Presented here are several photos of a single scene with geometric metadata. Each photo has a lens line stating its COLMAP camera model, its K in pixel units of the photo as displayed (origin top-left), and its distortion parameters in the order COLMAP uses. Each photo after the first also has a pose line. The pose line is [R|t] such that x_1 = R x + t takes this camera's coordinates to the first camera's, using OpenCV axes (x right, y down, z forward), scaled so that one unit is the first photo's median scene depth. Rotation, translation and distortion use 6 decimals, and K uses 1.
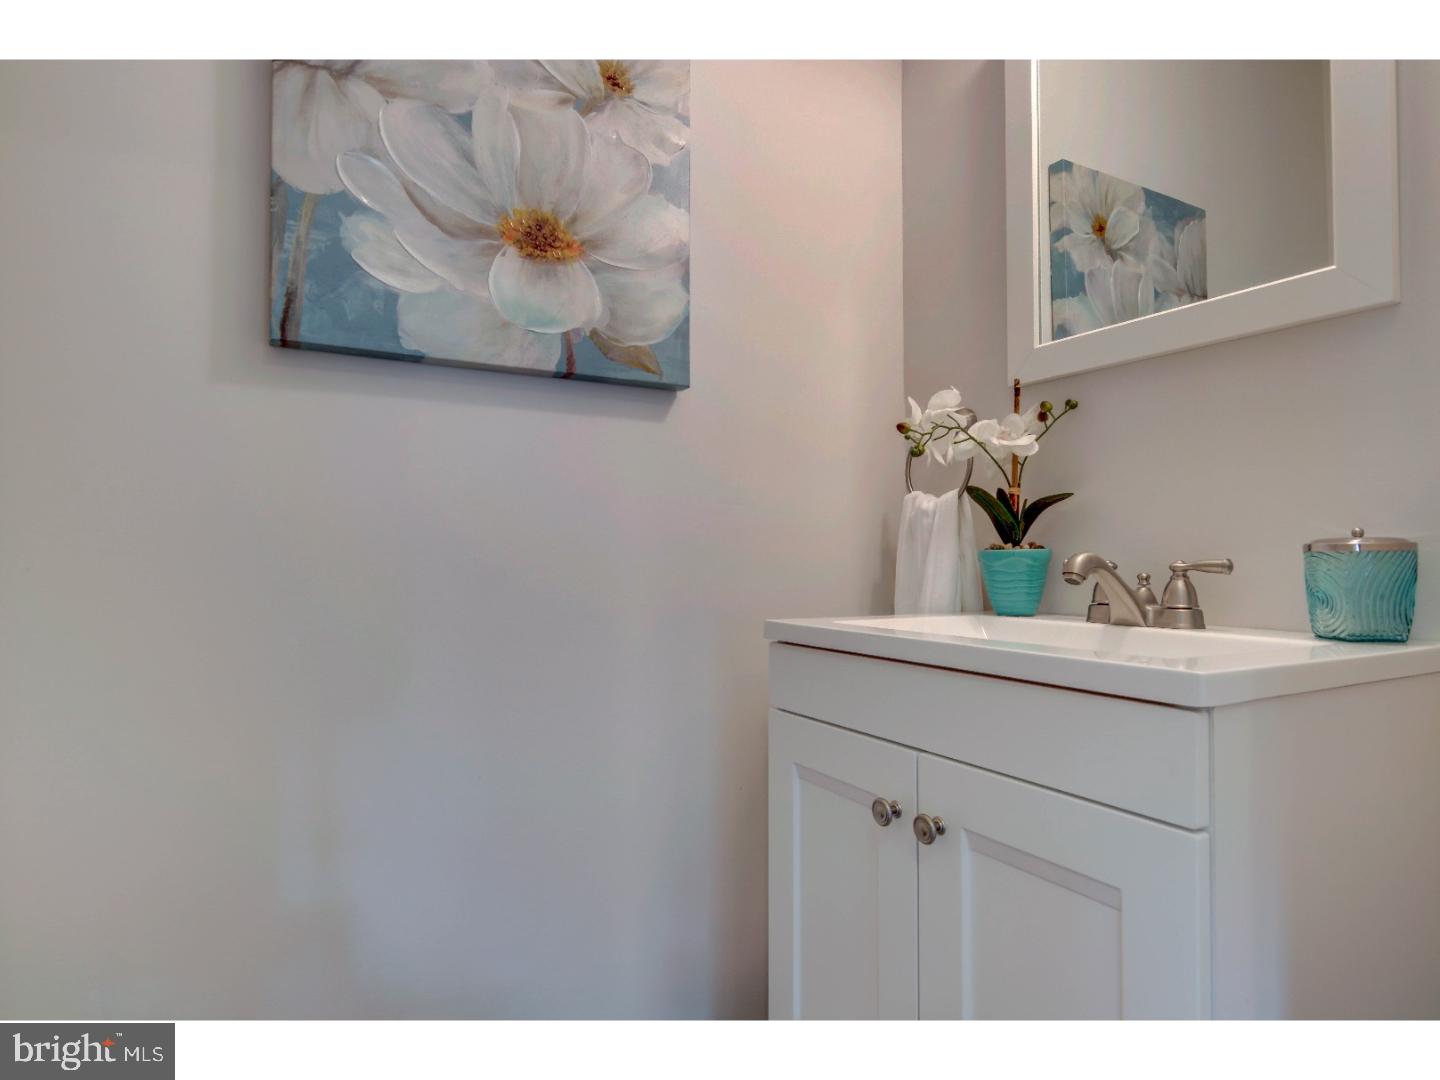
lens RADIAL K [[805.0, 0, 720.0], [0, 805.0, 540.0], [0, 0, 1]] dist [0.025772, 0.000504]
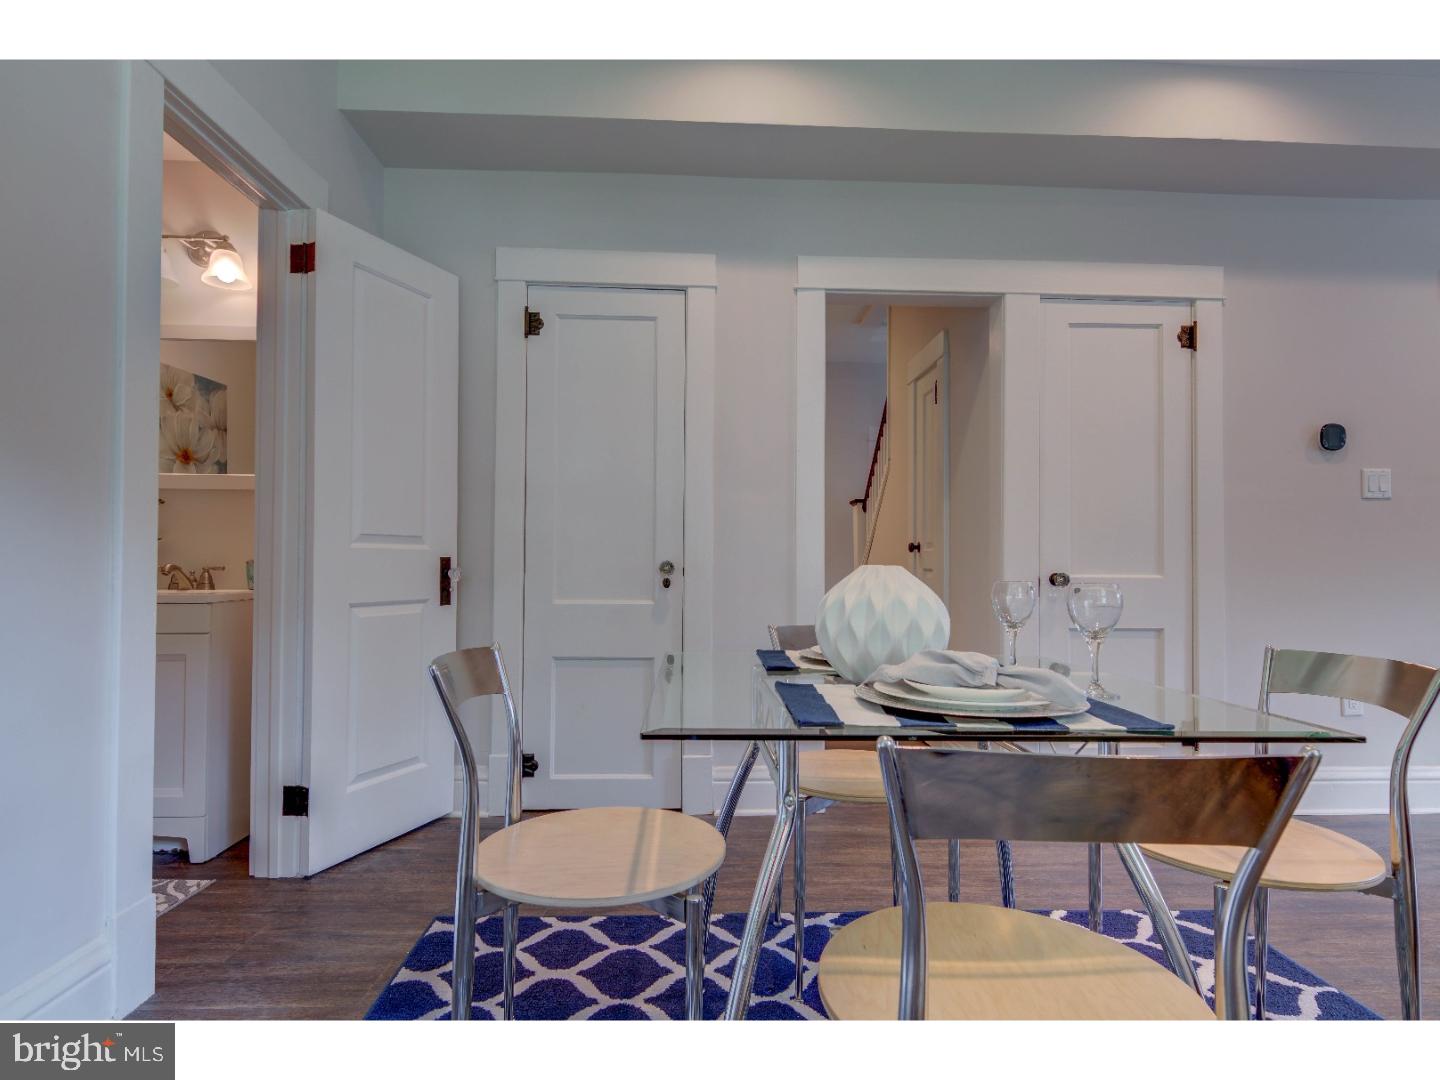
lens RADIAL K [[750.8, 0, 719.9], [0, 750.8, 545.9], [0, 0, 1]] dist [0.017575, -0.014510]
pose [[0.449866, 0.019978, 0.892872, -0.543705], [-0.021705, 0.999699, -0.011432, -0.030118], [-0.892832, -0.014237, 0.450165, -0.990176]]
